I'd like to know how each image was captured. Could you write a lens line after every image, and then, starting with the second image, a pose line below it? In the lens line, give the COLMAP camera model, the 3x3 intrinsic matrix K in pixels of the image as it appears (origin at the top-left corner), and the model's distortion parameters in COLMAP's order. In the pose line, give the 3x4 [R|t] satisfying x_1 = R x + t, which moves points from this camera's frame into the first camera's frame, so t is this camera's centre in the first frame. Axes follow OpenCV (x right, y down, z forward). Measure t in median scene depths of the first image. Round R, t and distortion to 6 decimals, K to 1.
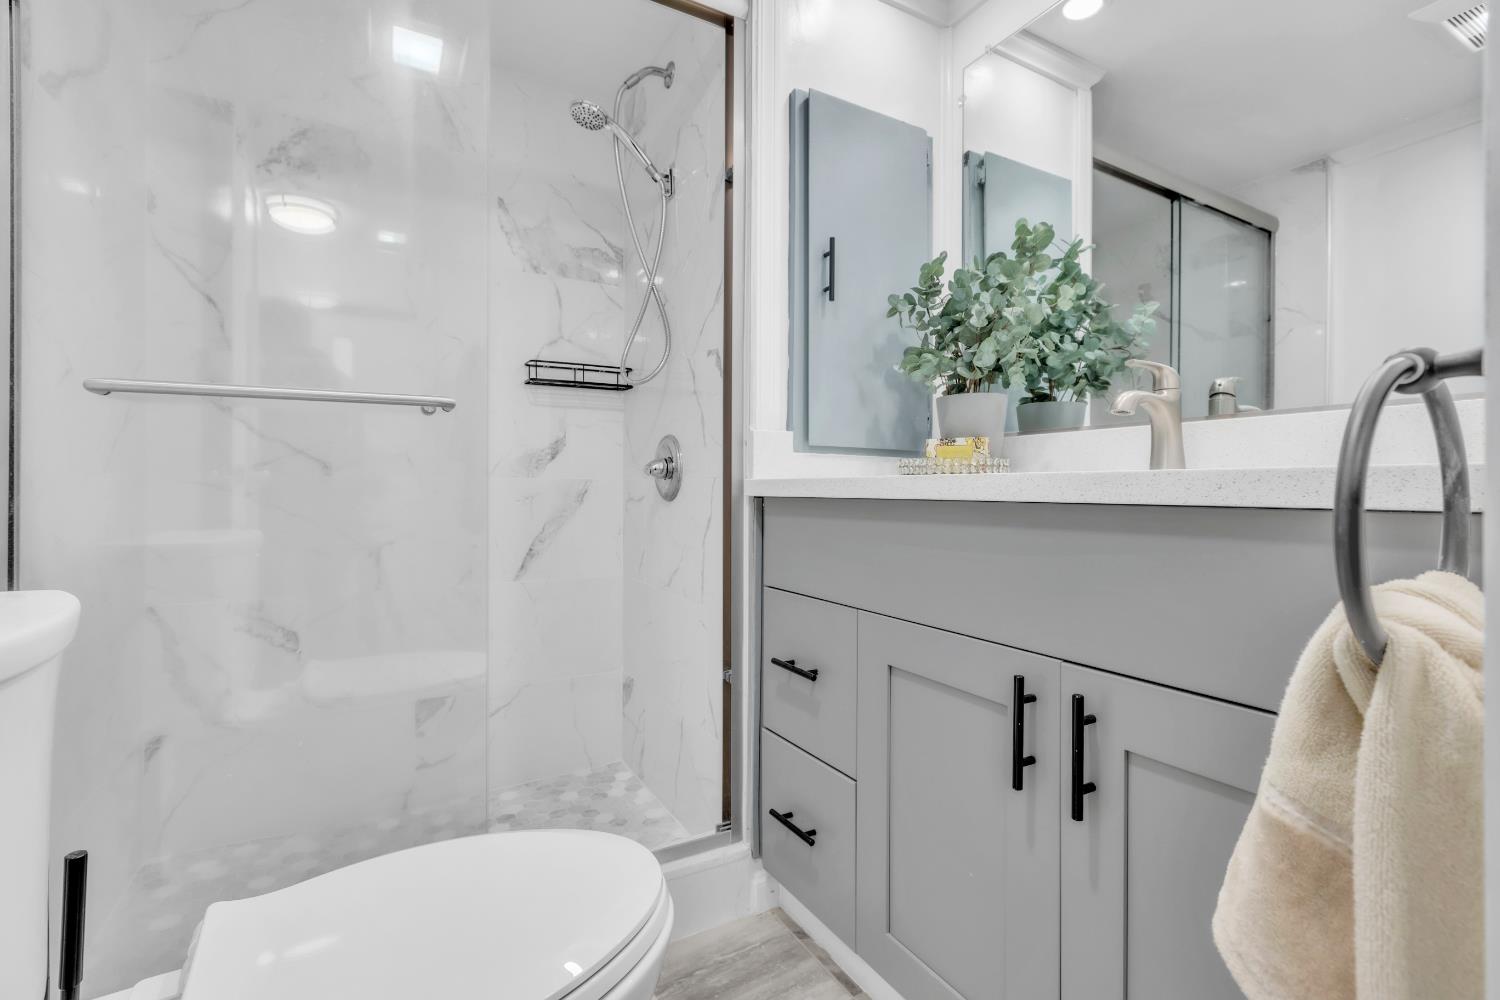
lens RADIAL K [[683.4, 0, 750.0], [0, 683.4, 500.0], [0, 0, 1]] dist [-0.000073, -0.000093]
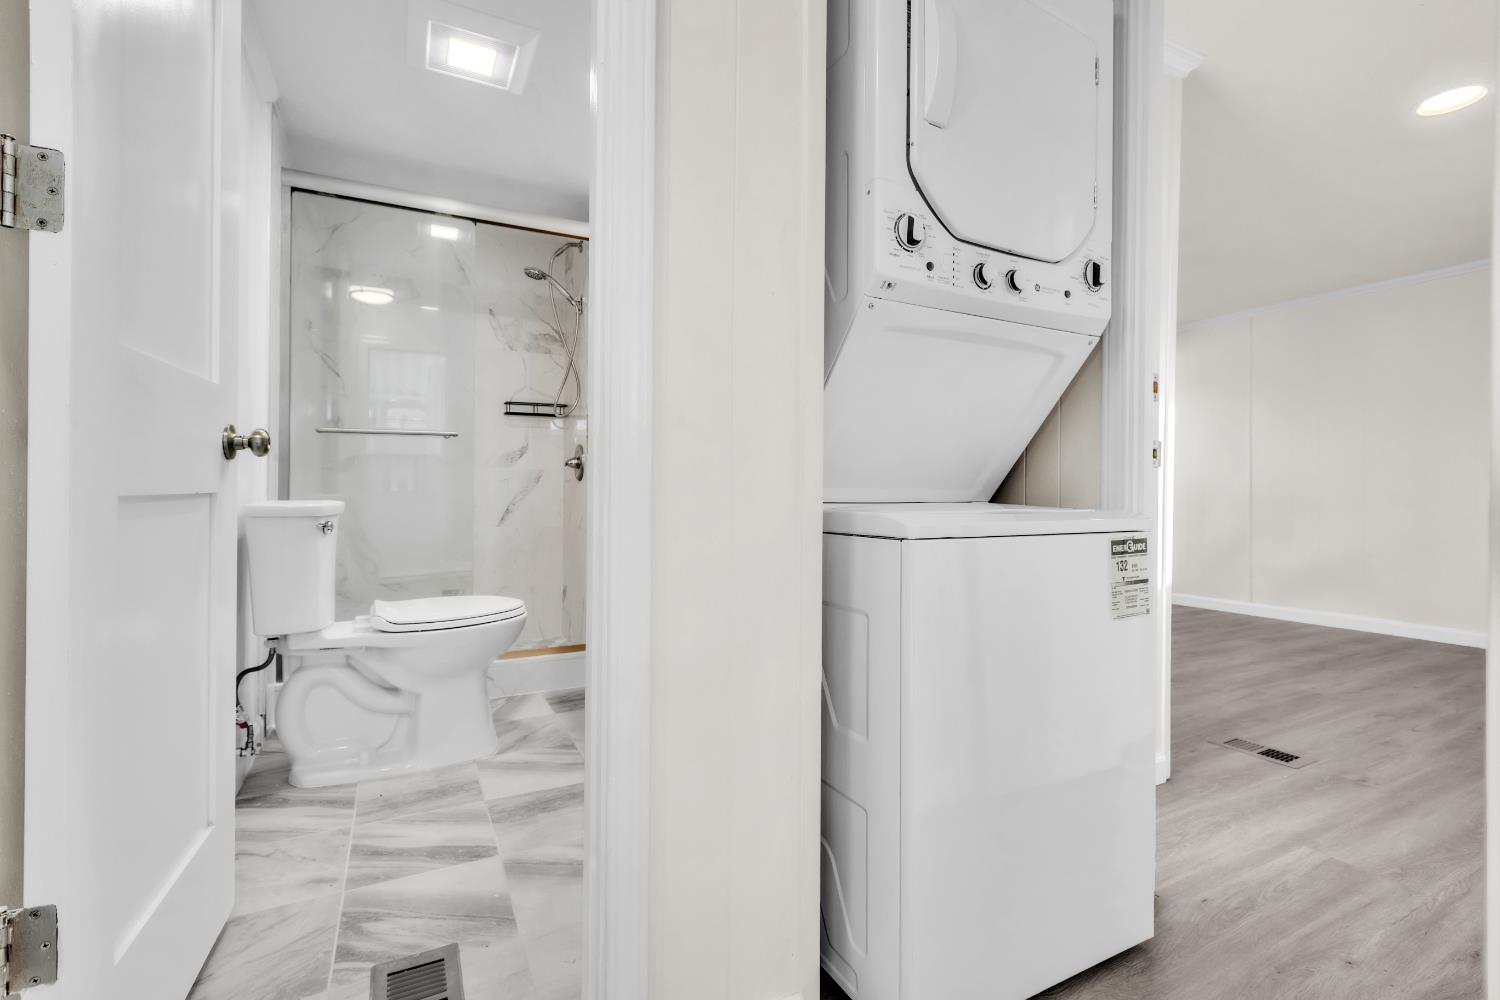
lens RADIAL K [[656.3, 0, 750.0], [0, 656.3, 500.0], [0, 0, 1]] dist [0.001950, 0.000027]
pose [[0.999528, 0.009712, -0.029156, 0.351704], [-0.009508, 0.999929, 0.007143, 0.032209], [0.029224, -0.006862, 0.999549, -0.664542]]
